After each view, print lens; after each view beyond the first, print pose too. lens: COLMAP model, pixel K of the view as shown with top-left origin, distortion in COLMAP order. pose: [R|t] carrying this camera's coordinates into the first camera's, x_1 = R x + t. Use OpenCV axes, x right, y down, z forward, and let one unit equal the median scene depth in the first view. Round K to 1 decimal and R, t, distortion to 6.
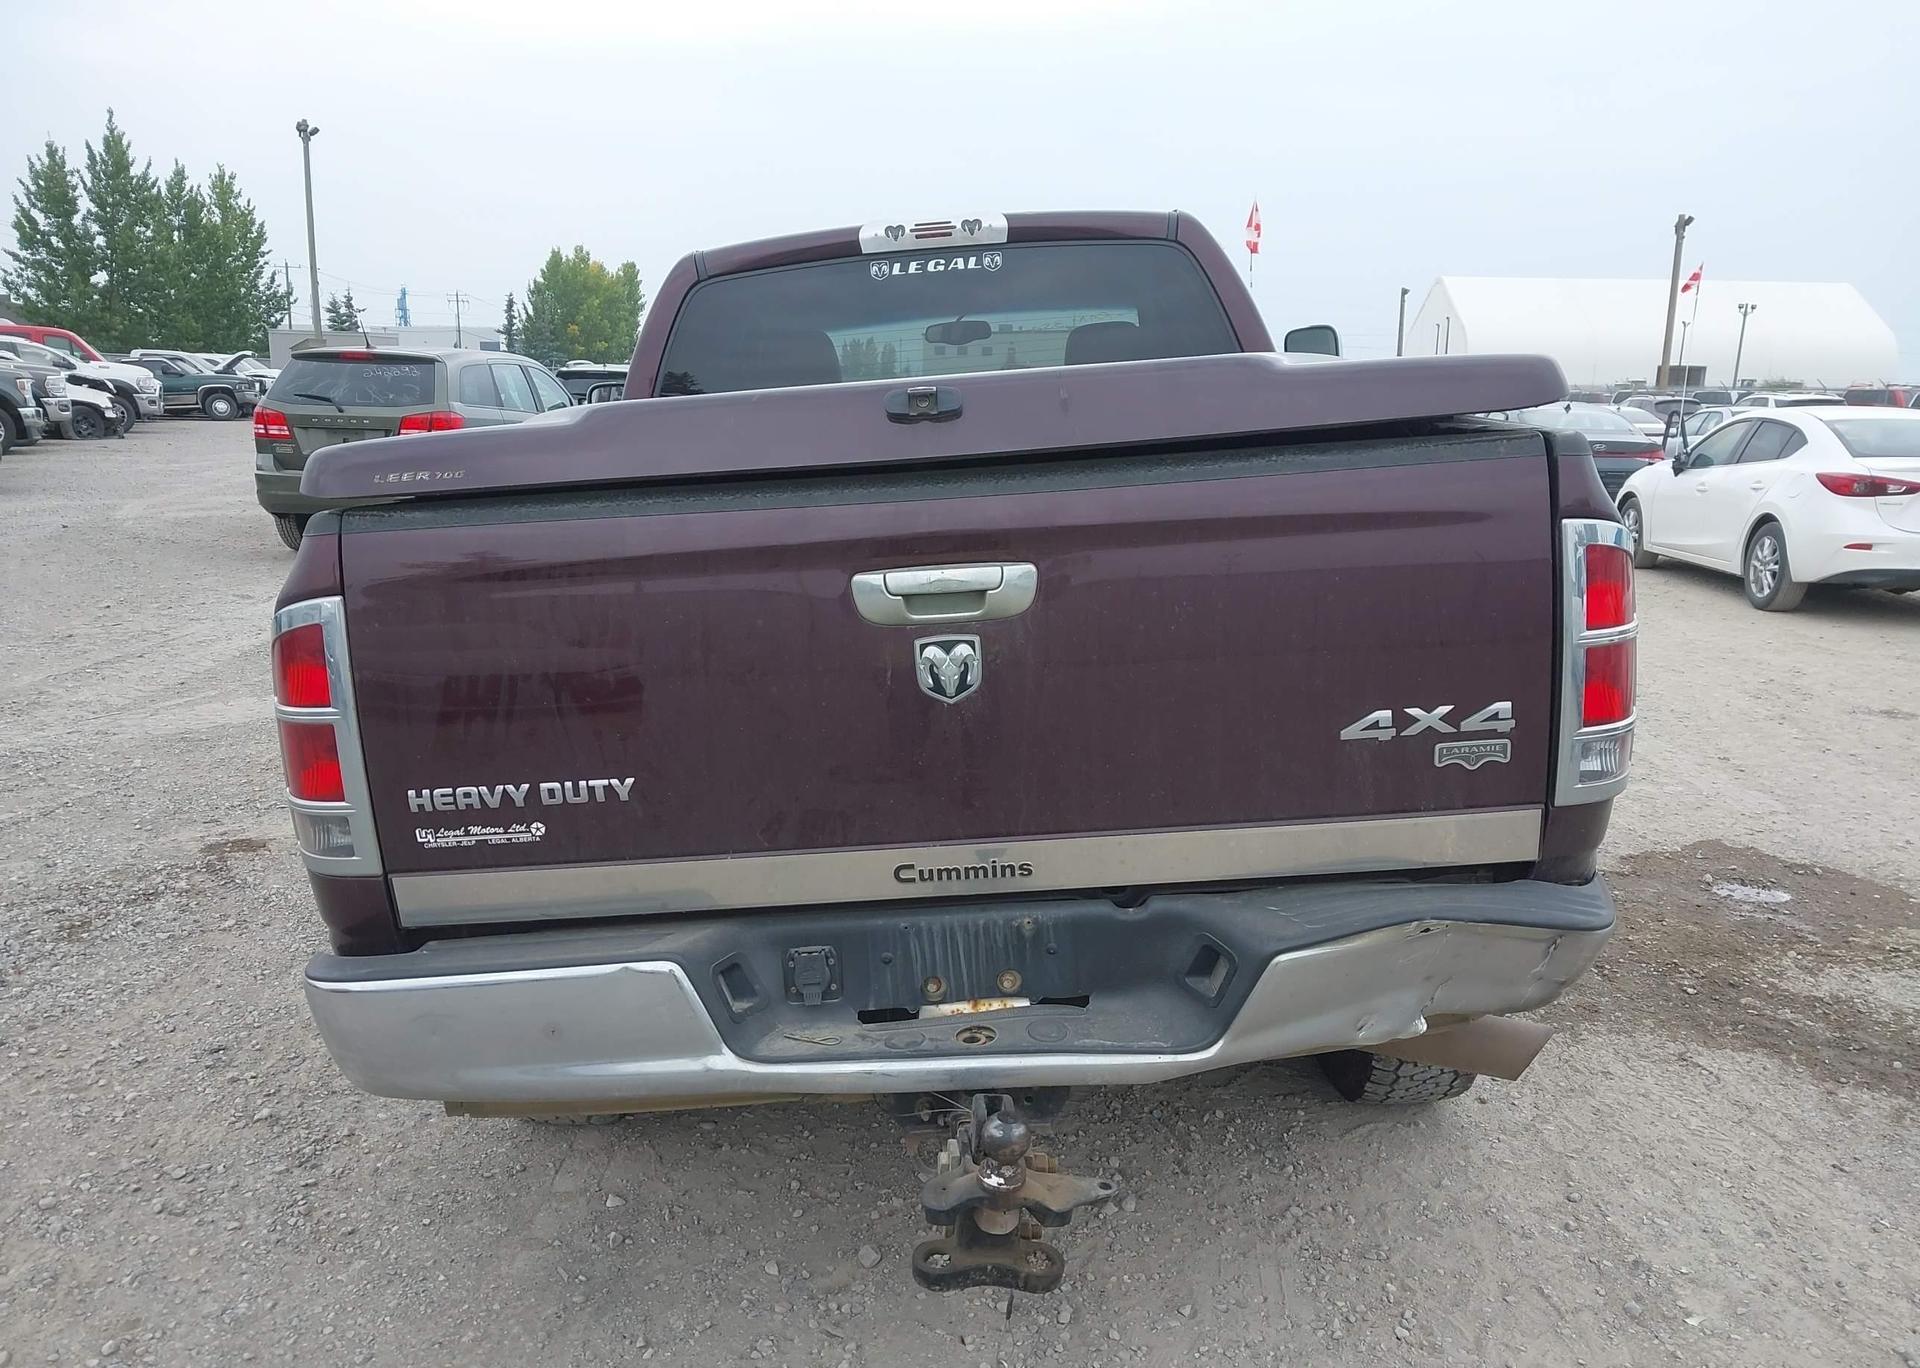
lens RADIAL K [[1511.3, 0, 957.8], [0, 1511.3, 752.0], [0, 0, 1]] dist [0.008541, -0.010472]
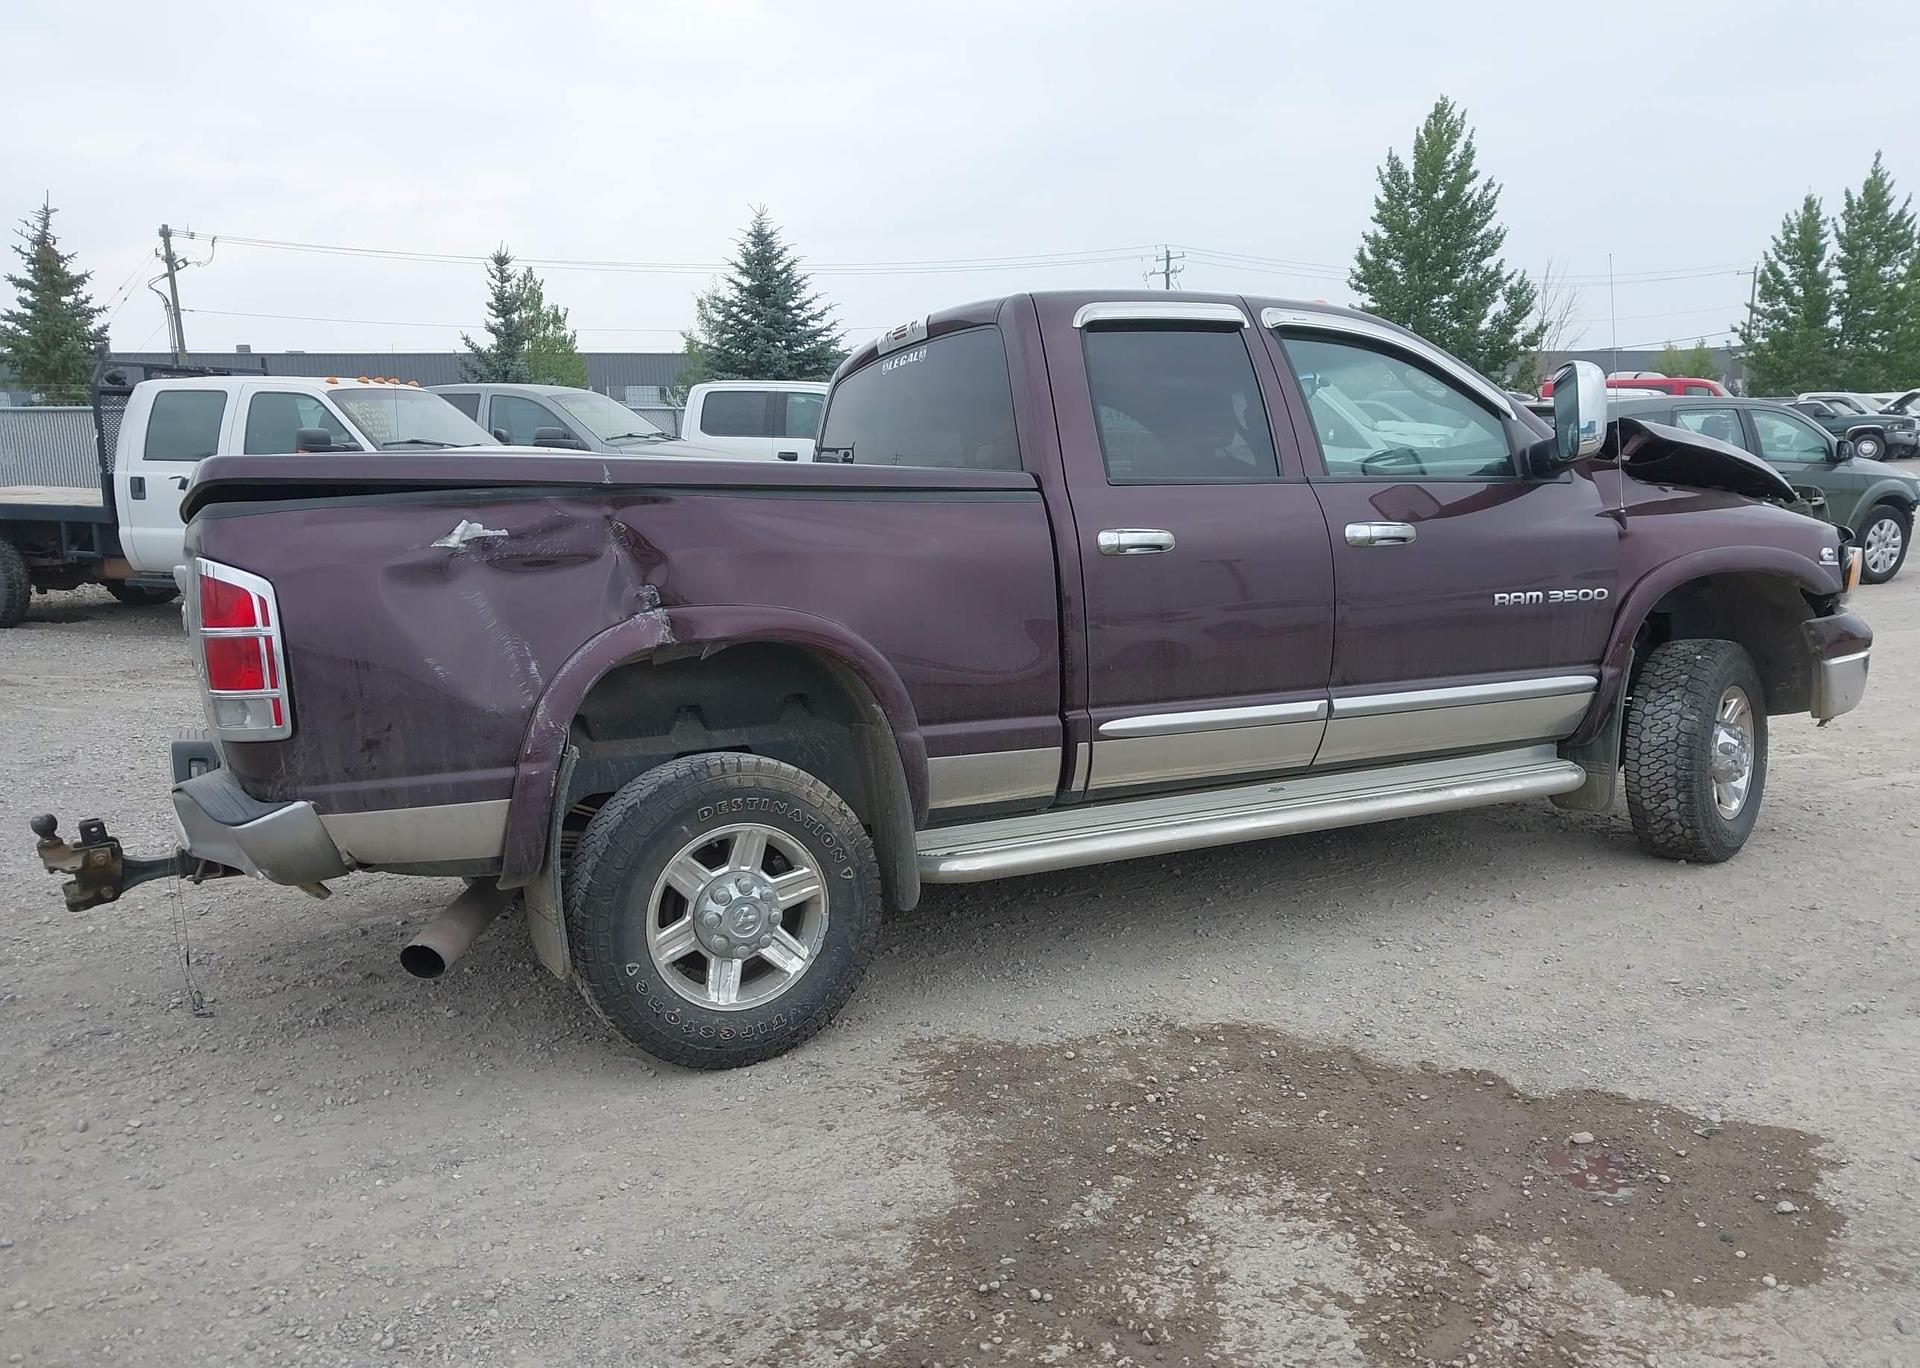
lens RADIAL K [[1502.6, 0, 957.9], [0, 1502.6, 732.9], [0, 0, 1]] dist [0.020248, -0.012552]
pose [[0.480600, 0.147262, -0.864487, 0.068476], [-0.179301, 0.981475, 0.067511, -0.006893], [0.858414, 0.122558, 0.498101, 0.028415]]
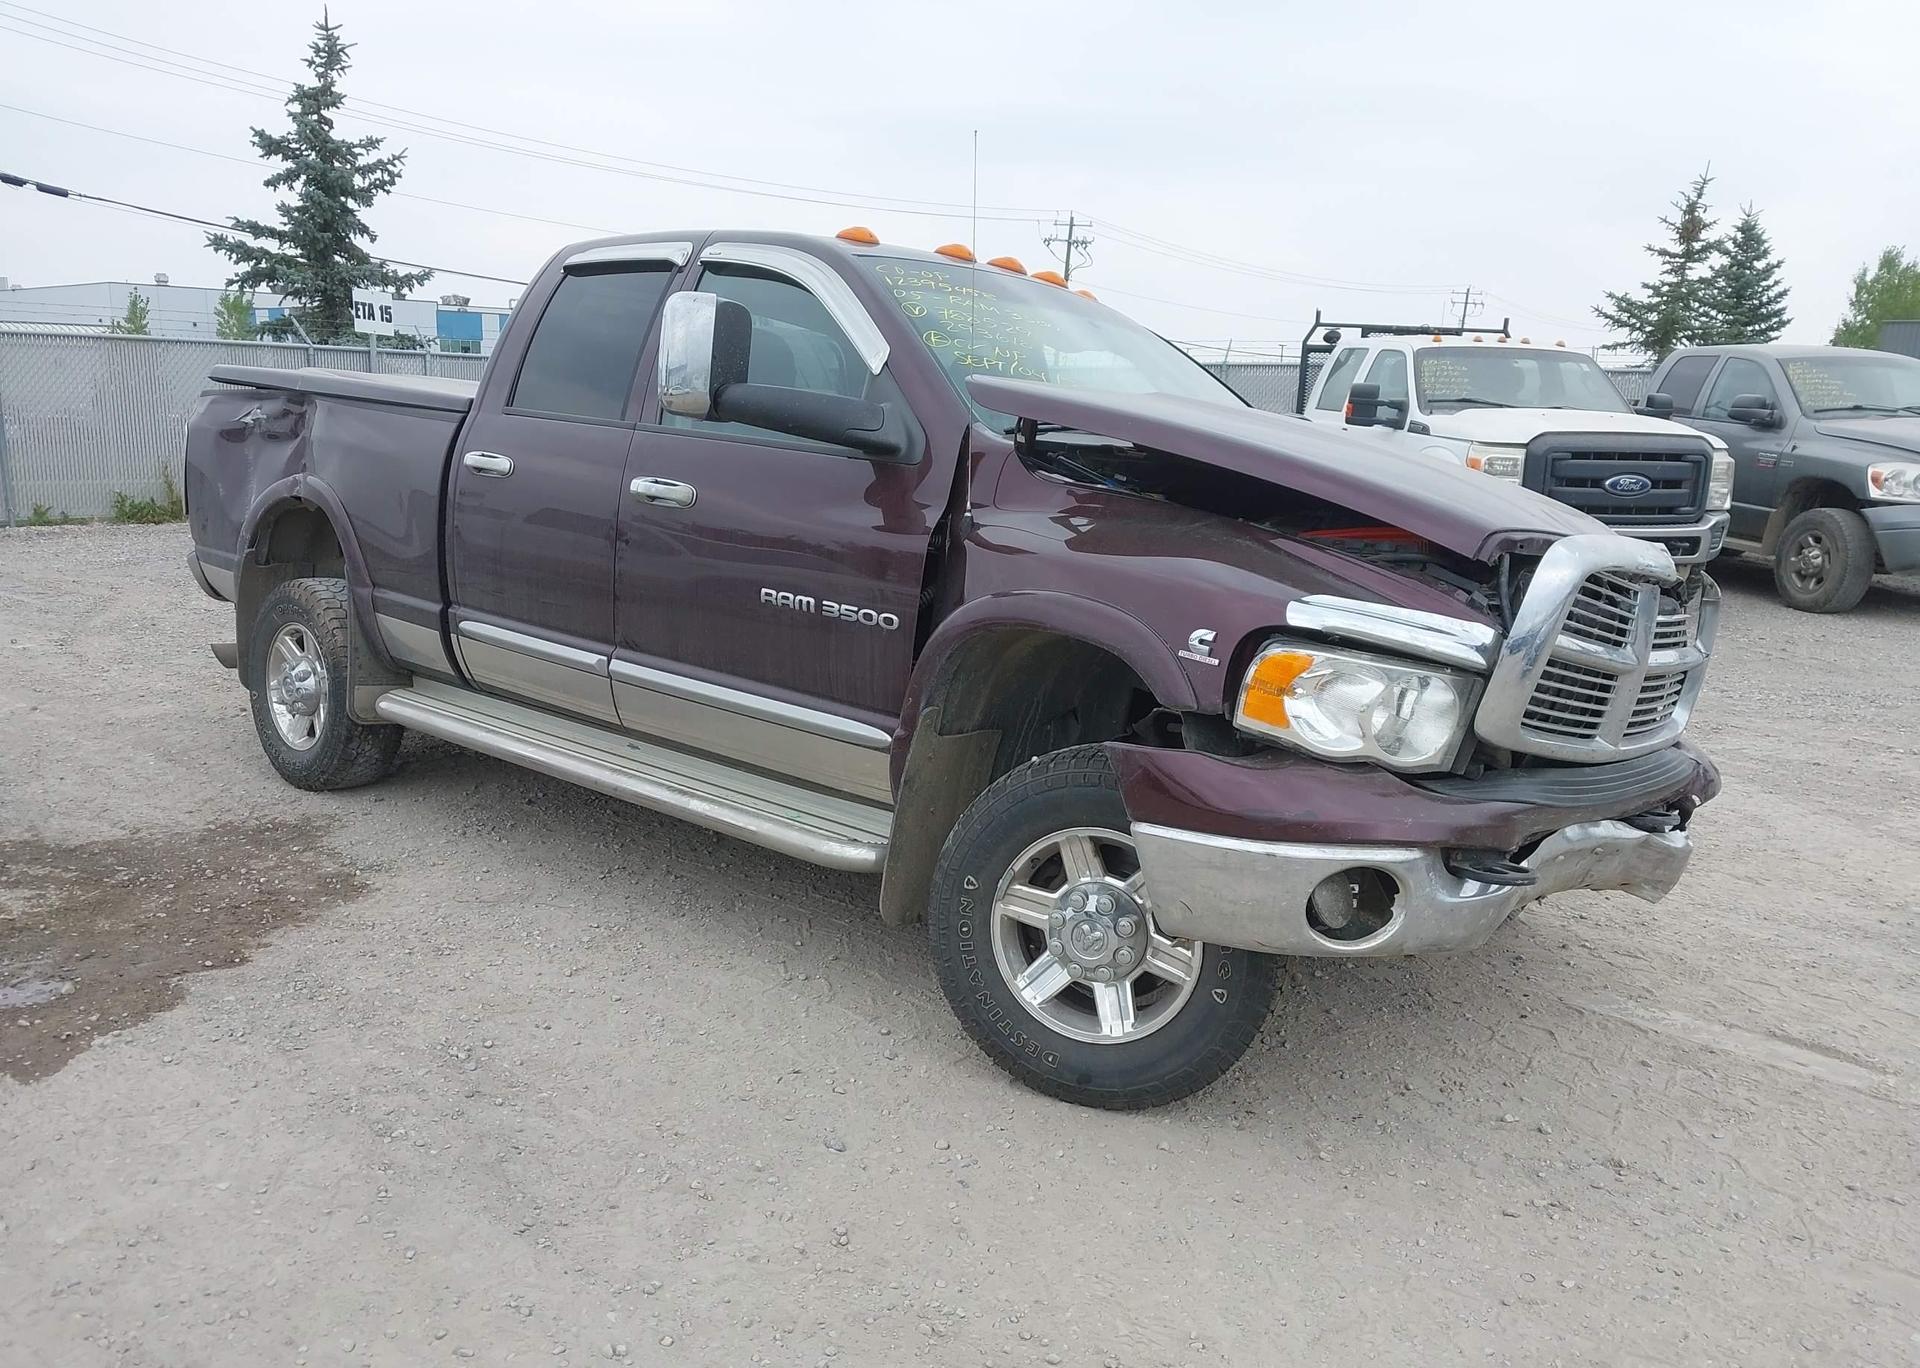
lens RADIAL K [[1502.6, 0, 957.9], [0, 1502.6, 732.9], [0, 0, 1]] dist [0.020248, -0.012552]
pose [[-0.627856, 0.139285, -0.765765, 0.058140], [-0.221230, 0.911341, 0.347152, -0.030200], [0.746227, 0.387372, -0.541377, 0.126068]]
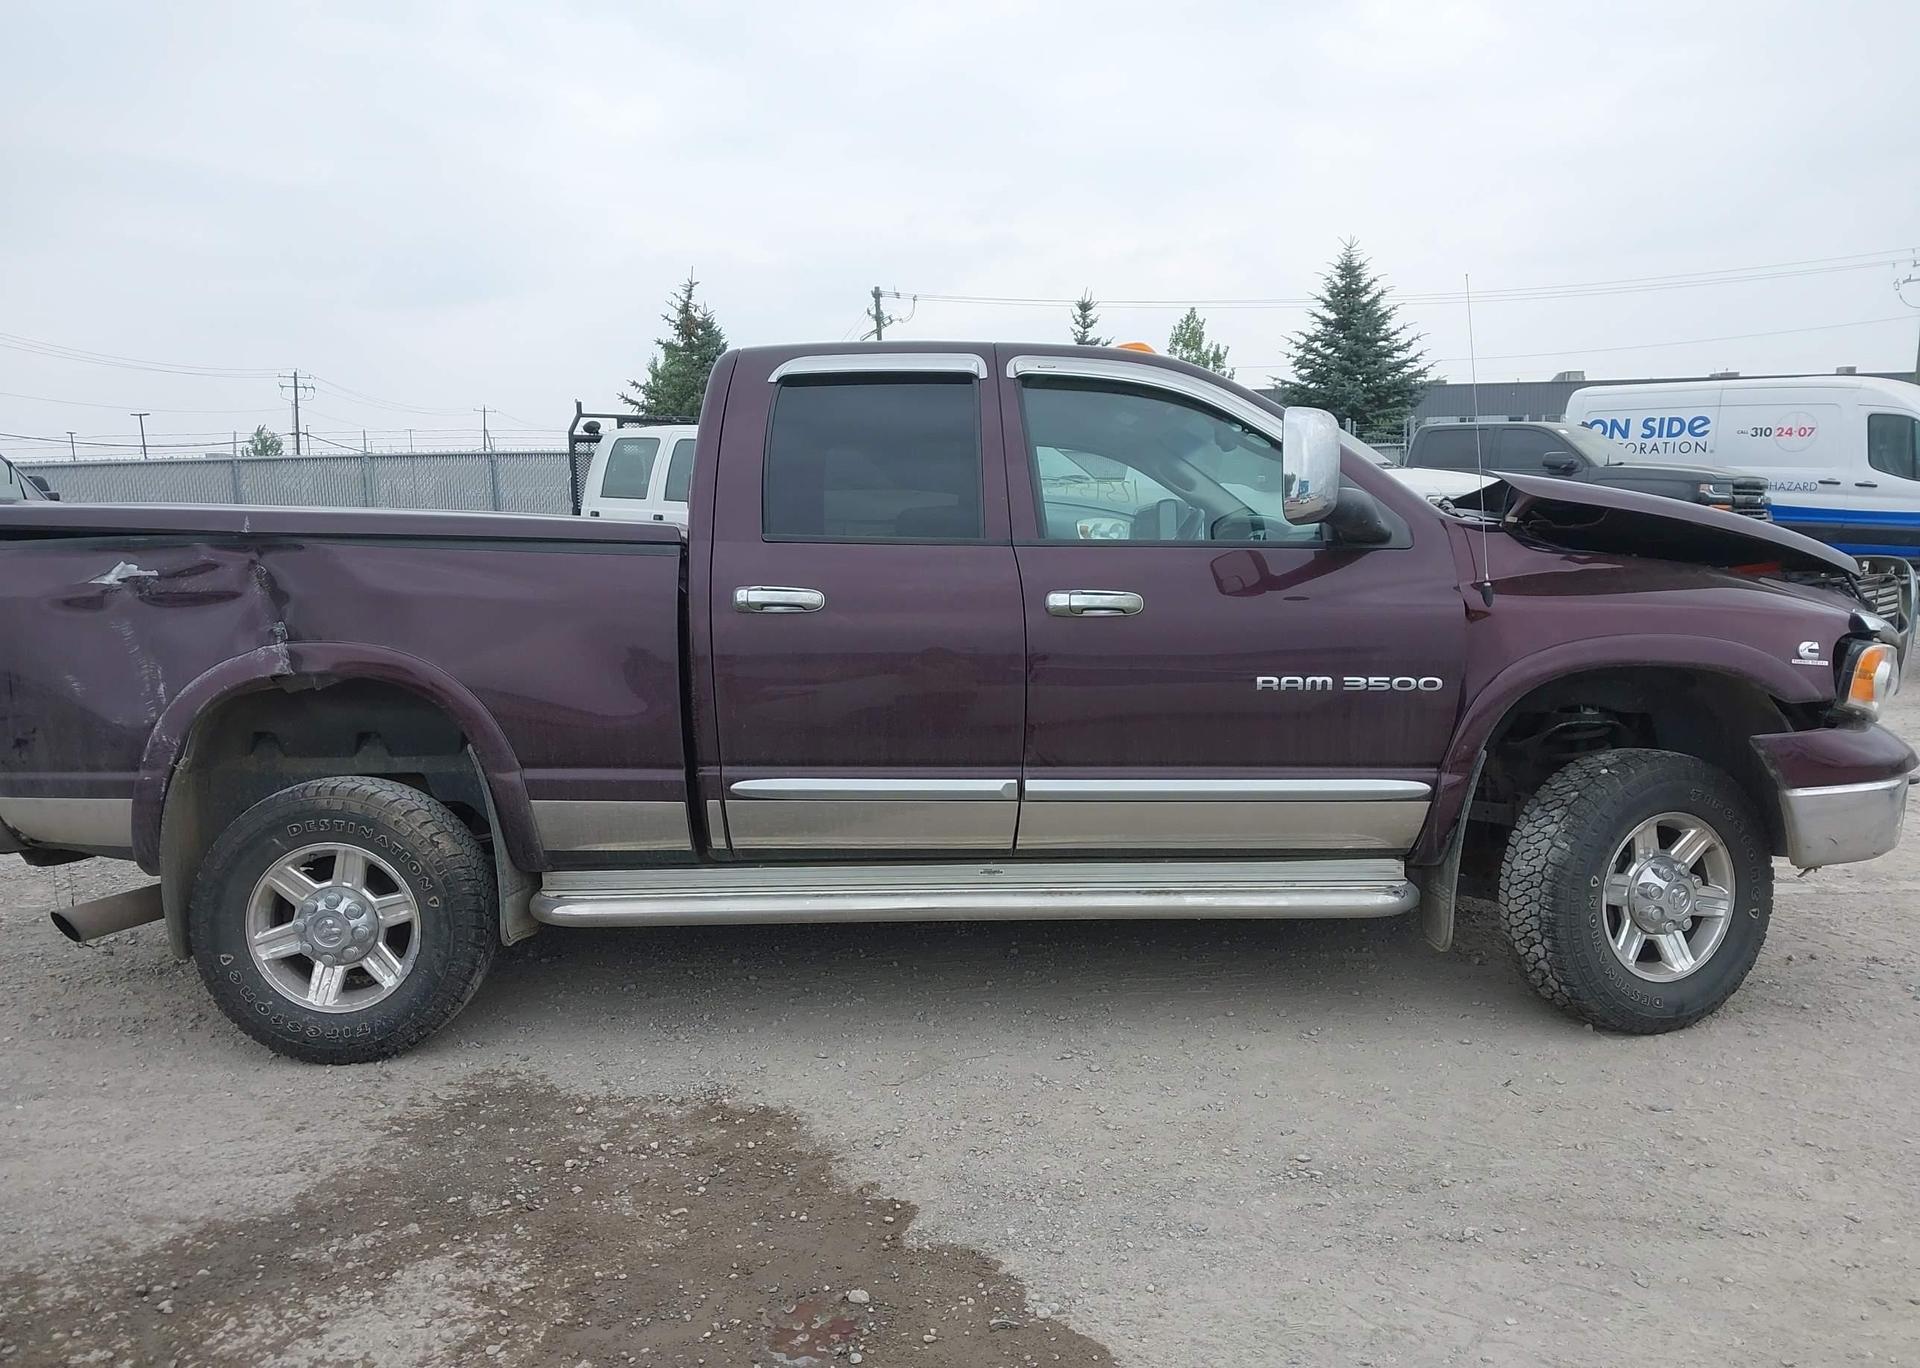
lens RADIAL K [[1502.6, 0, 957.9], [0, 1502.6, 732.9], [0, 0, 1]] dist [0.020248, -0.012552]
pose [[0.055935, 0.150089, -0.987089, 0.078509], [-0.216801, 0.966874, 0.134729, -0.016684], [0.974612, 0.206466, 0.086622, 0.069032]]
